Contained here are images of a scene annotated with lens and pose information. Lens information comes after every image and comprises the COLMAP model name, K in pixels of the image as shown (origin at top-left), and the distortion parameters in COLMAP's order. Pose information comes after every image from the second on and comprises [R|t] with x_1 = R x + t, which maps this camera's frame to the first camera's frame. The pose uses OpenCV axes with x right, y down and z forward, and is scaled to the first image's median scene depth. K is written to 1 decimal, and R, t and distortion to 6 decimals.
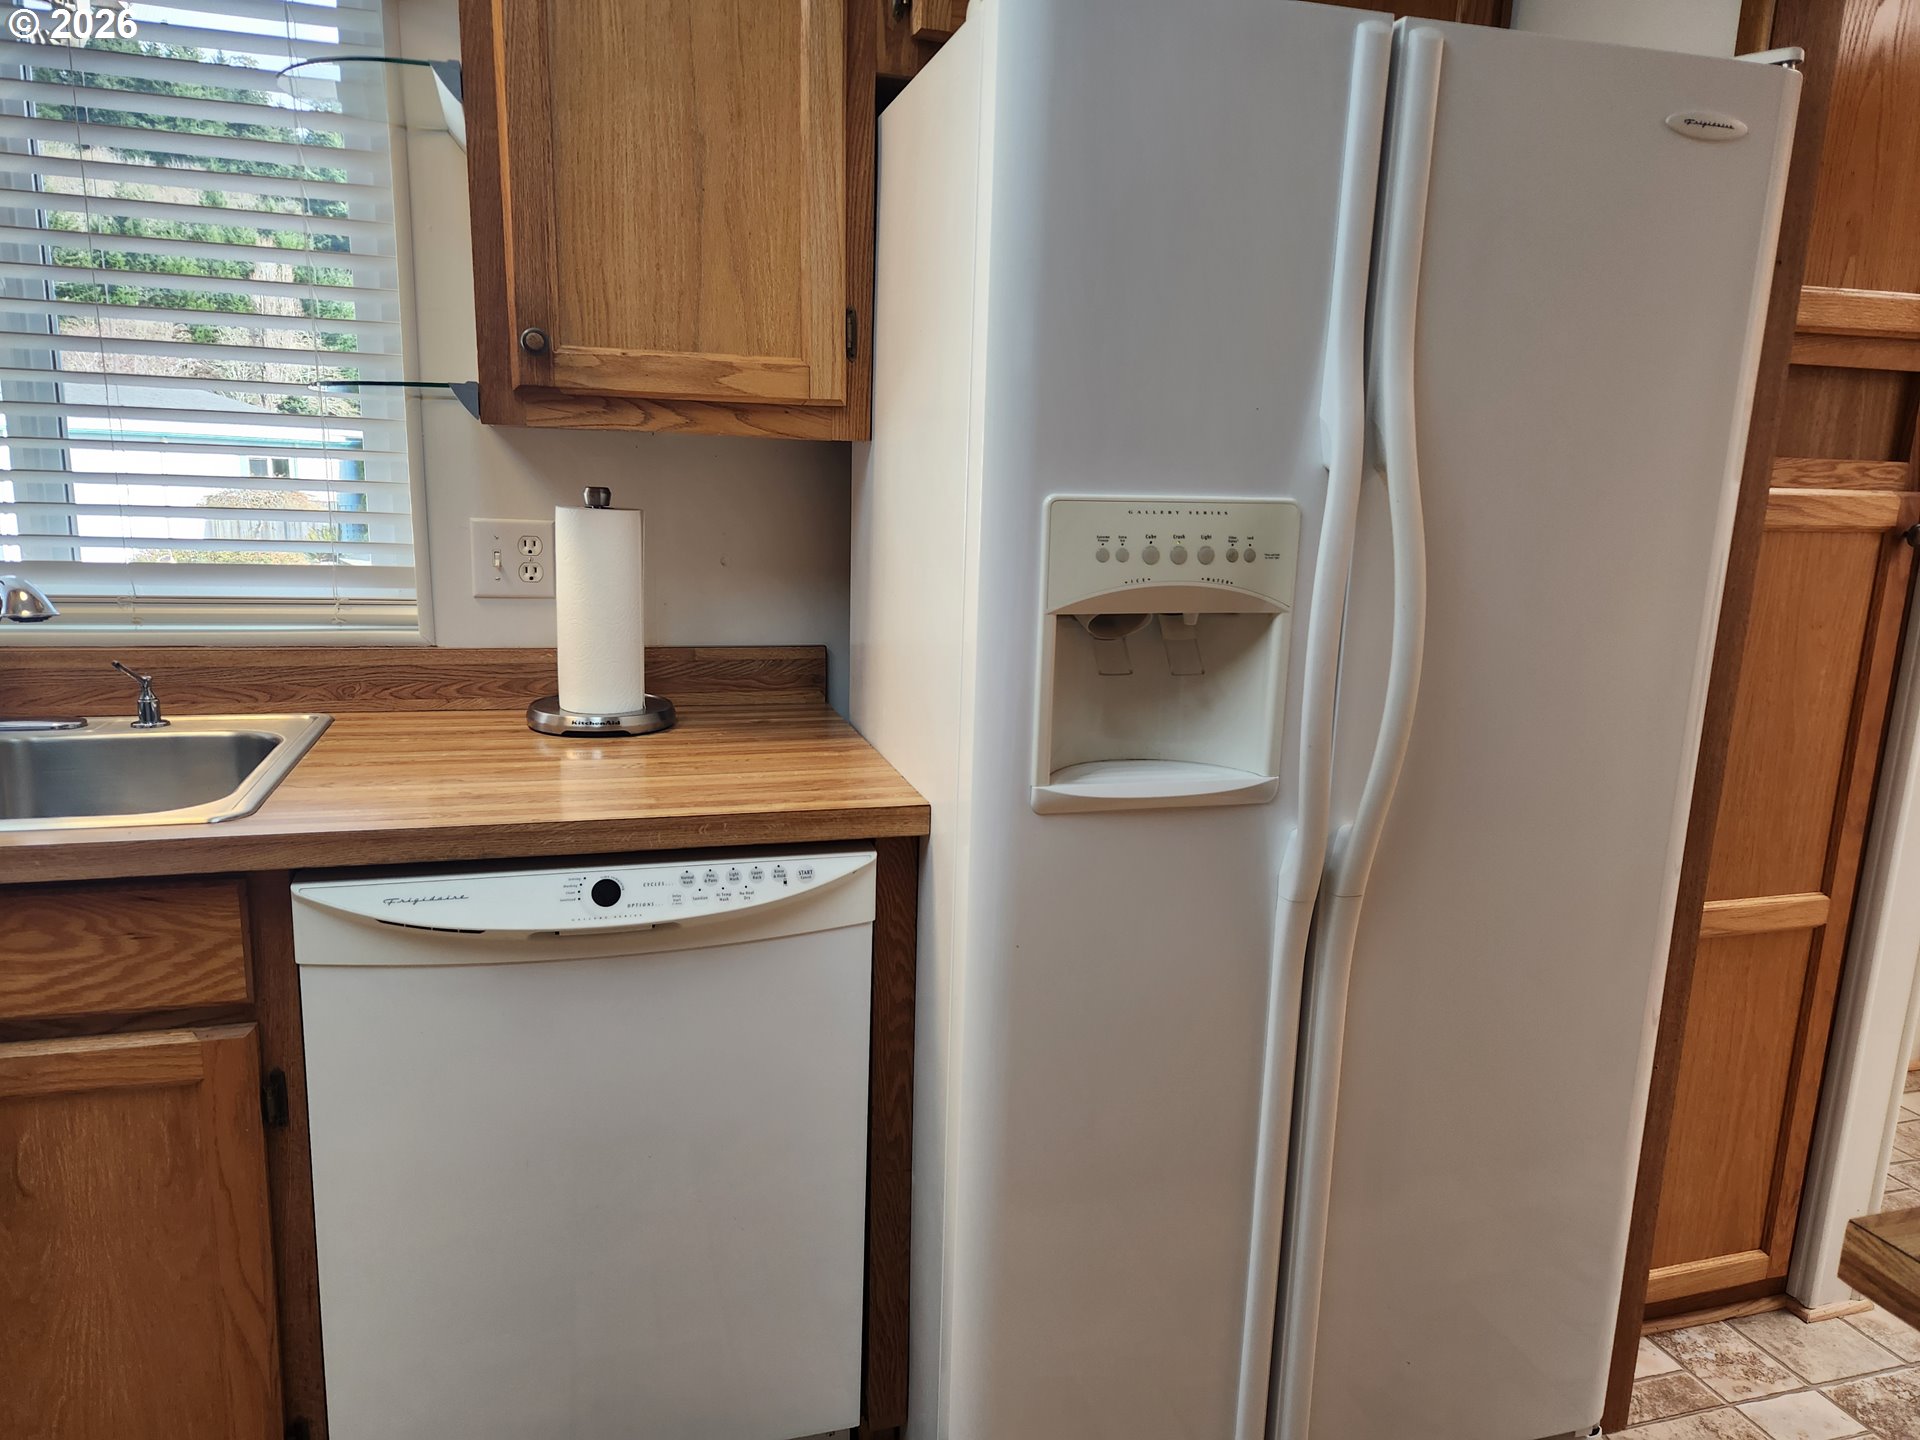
lens RADIAL K [[1294.6, 0, 960.0], [0, 1294.6, 720.0], [0, 0, 1]] dist [0.066523, -0.047117]
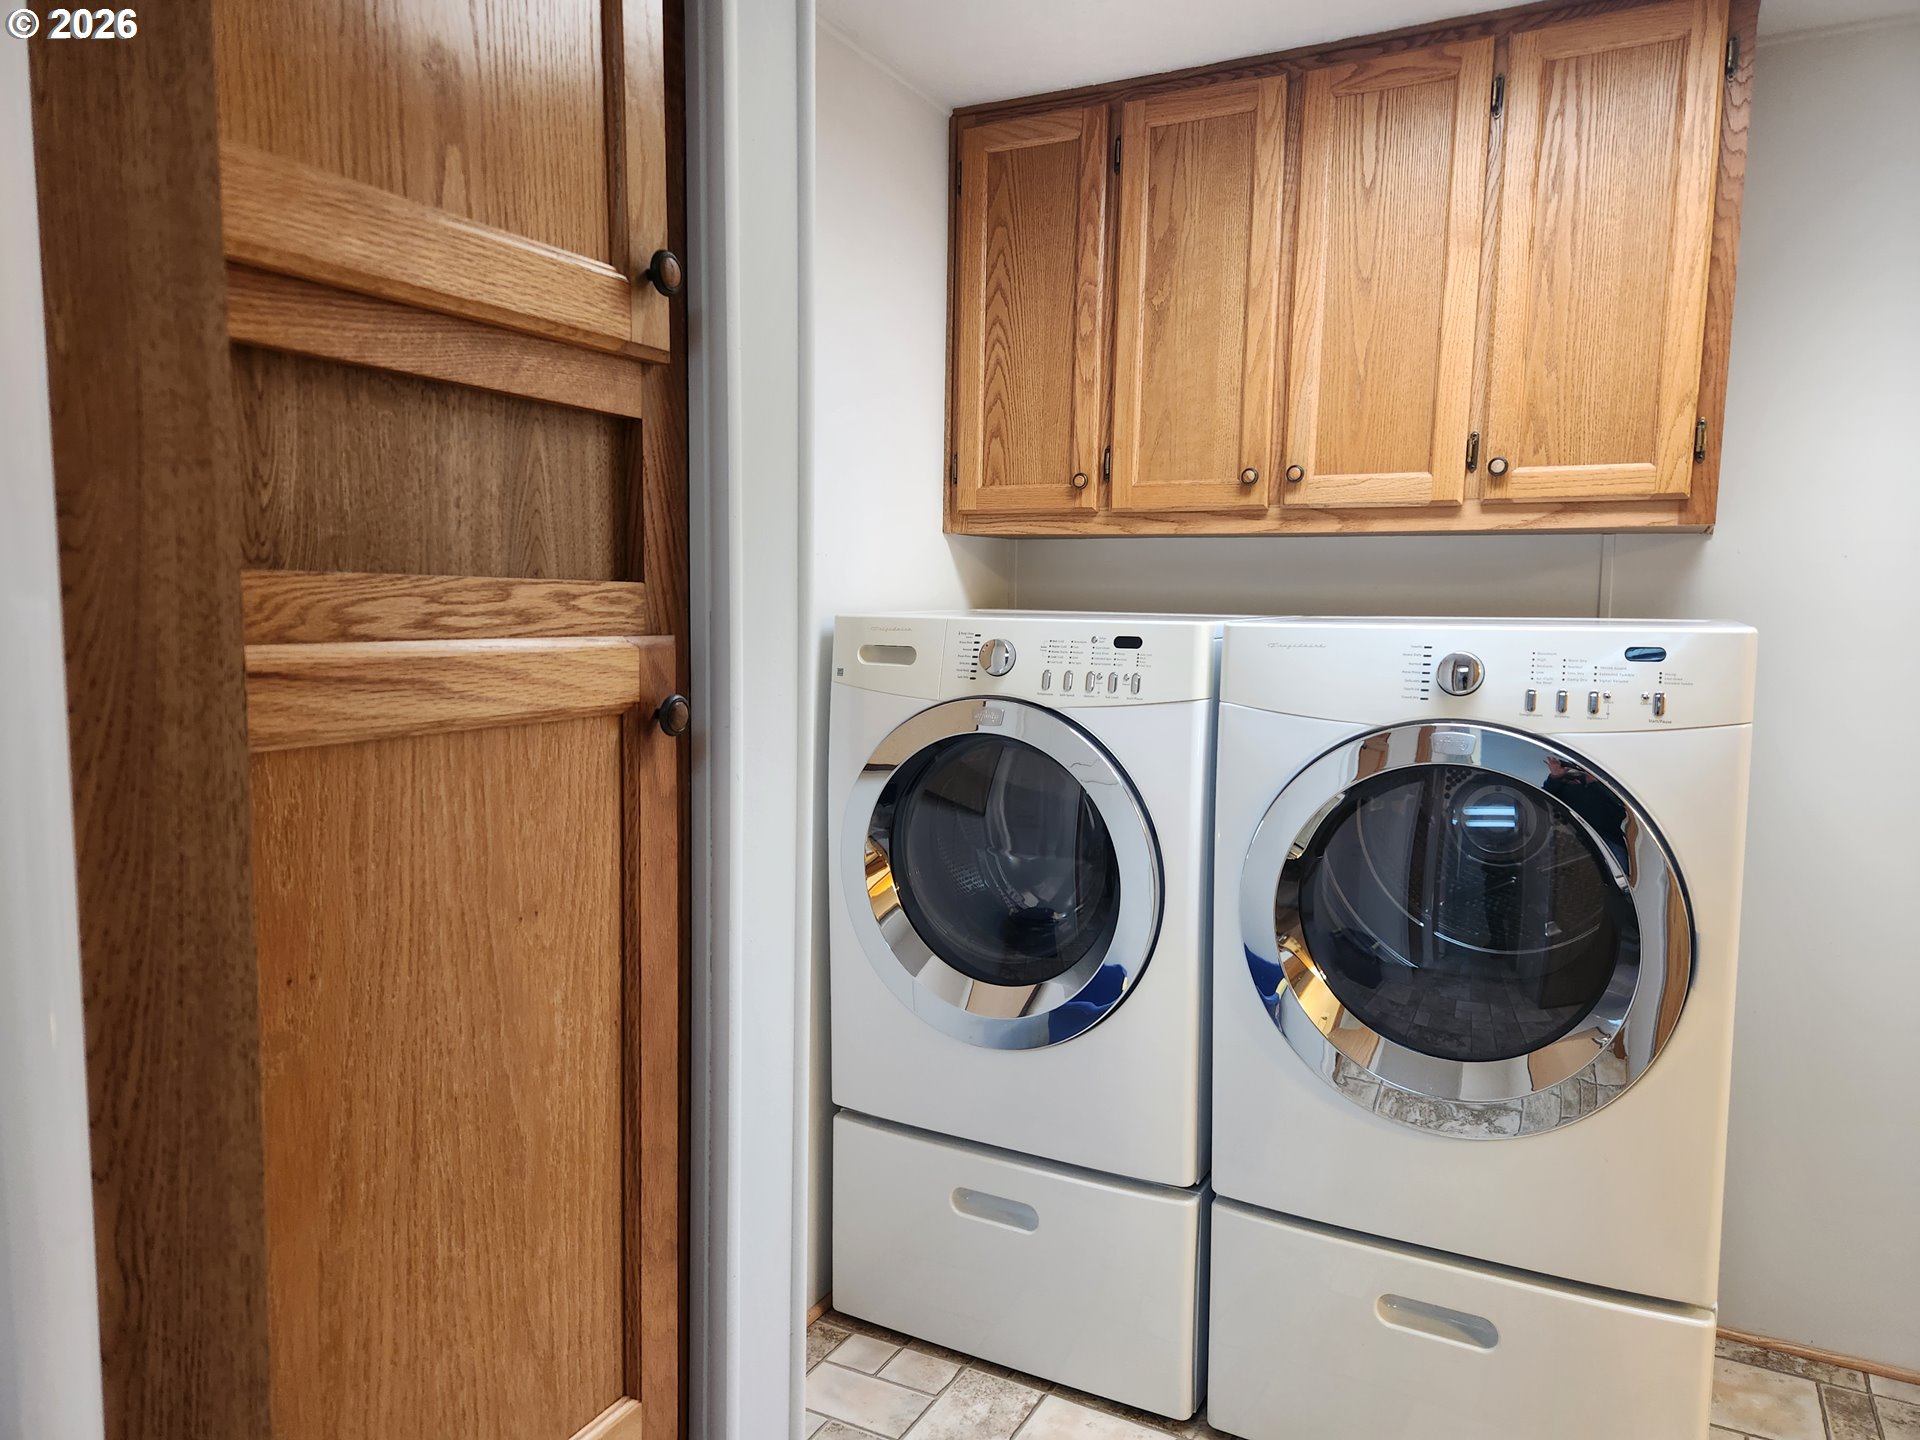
lens RADIAL K [[1324.1, 0, 965.5], [0, 1324.1, 763.4], [0, 0, 1]] dist [0.083987, -0.053079]
pose [[0.706591, -0.107828, 0.699358, 0.425317], [0.145145, 0.989393, 0.005899, -0.106578], [-0.692576, 0.097341, 0.714747, 0.531261]]
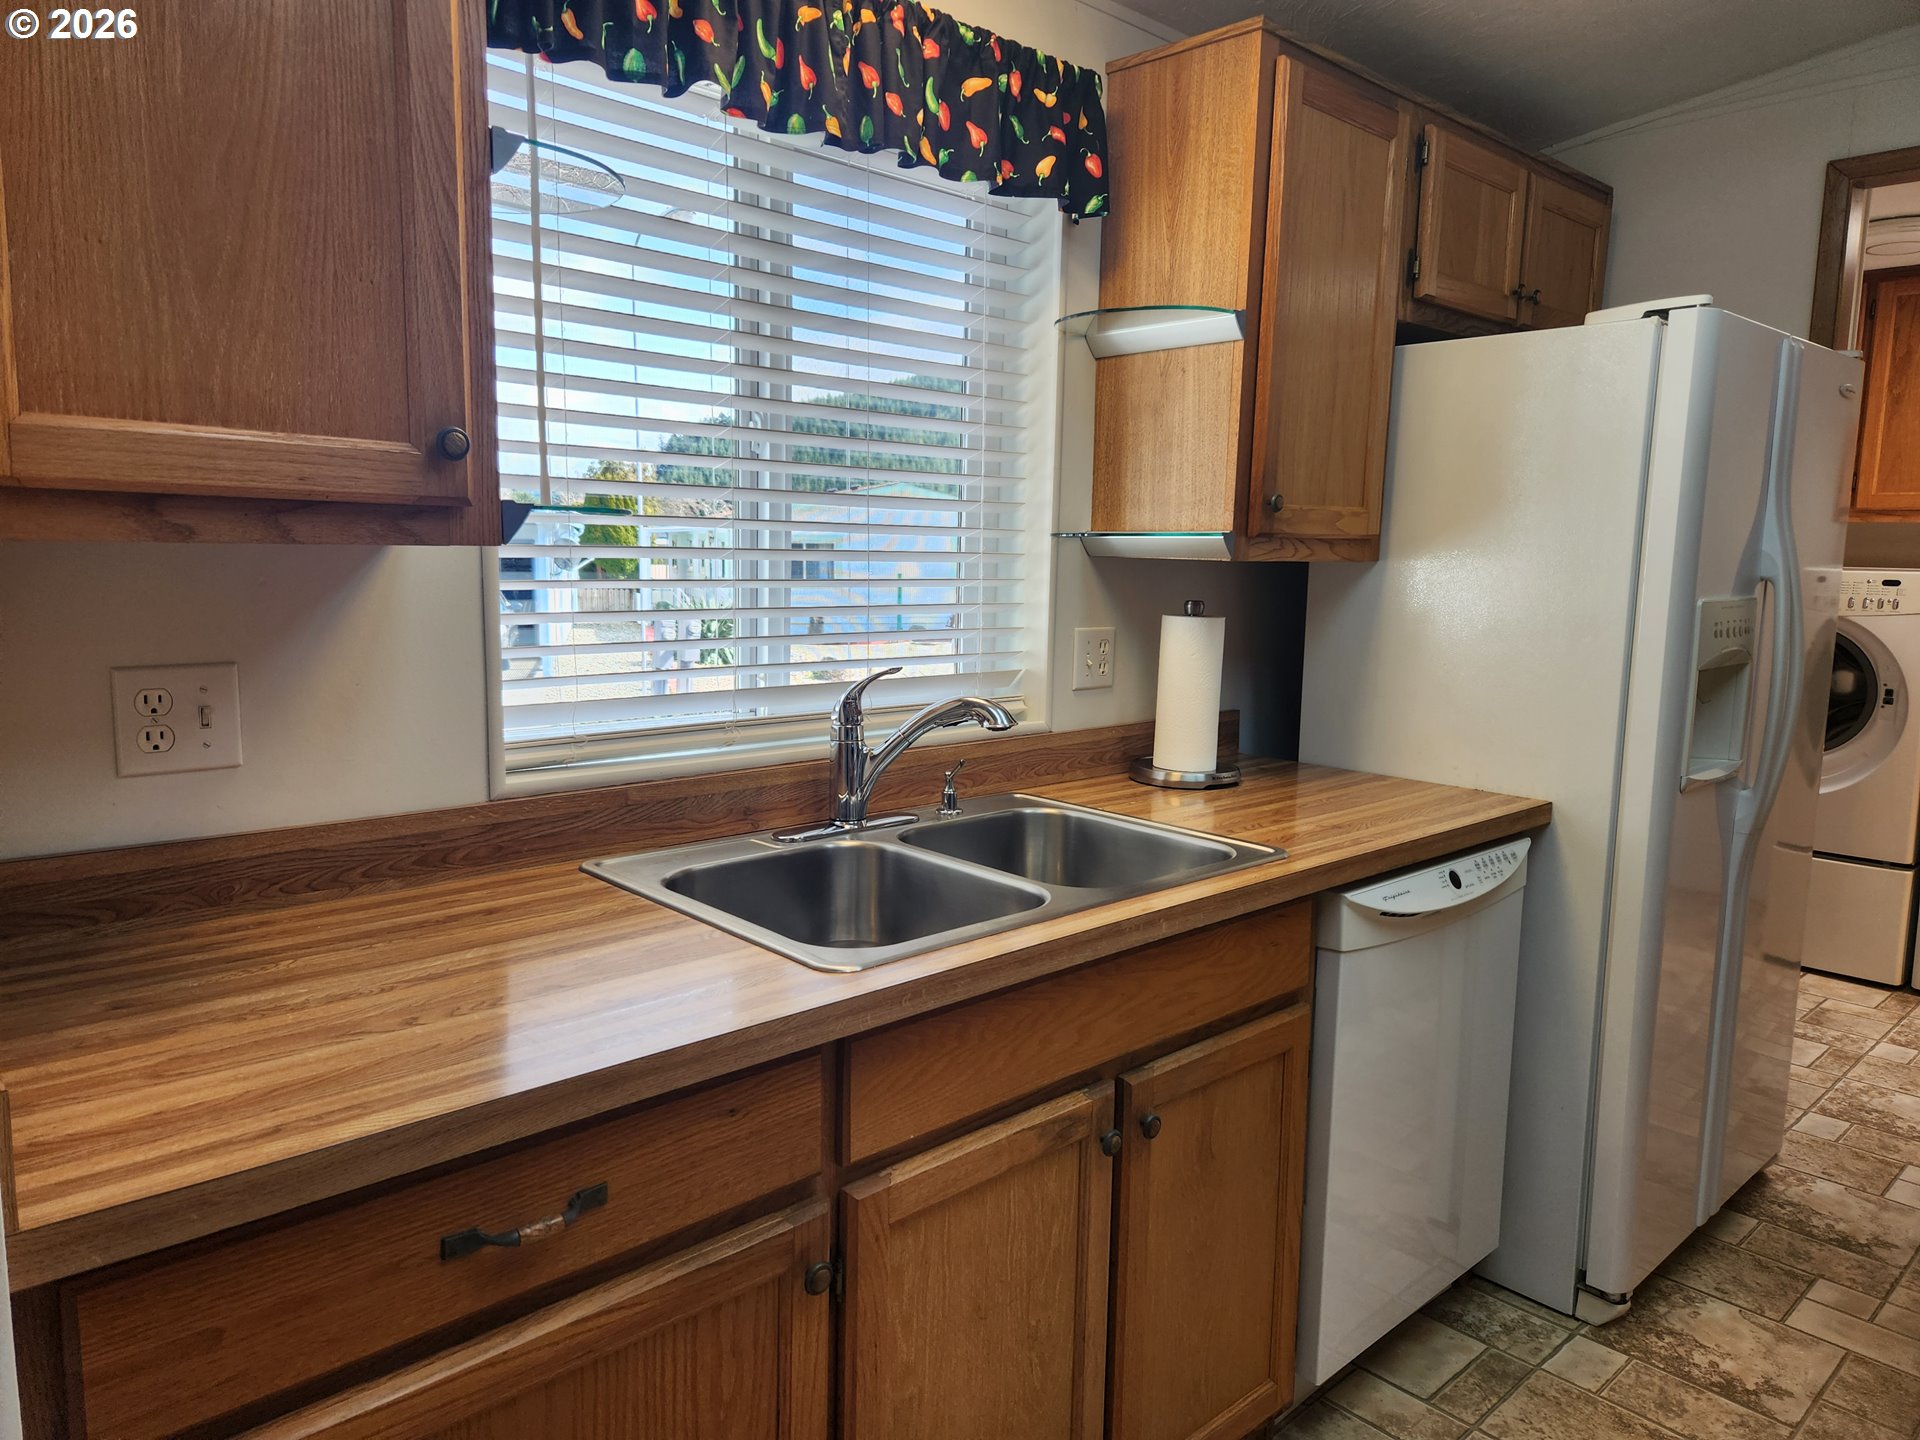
lens RADIAL K [[1294.6, 0, 960.0], [0, 1294.6, 720.0], [0, 0, 1]] dist [0.066523, -0.047117]
pose [[0.897770, -0.075020, 0.434028, -1.063202], [0.094694, 0.995221, -0.023852, -0.048820], [-0.430164, 0.062514, 0.900584, -0.075827]]
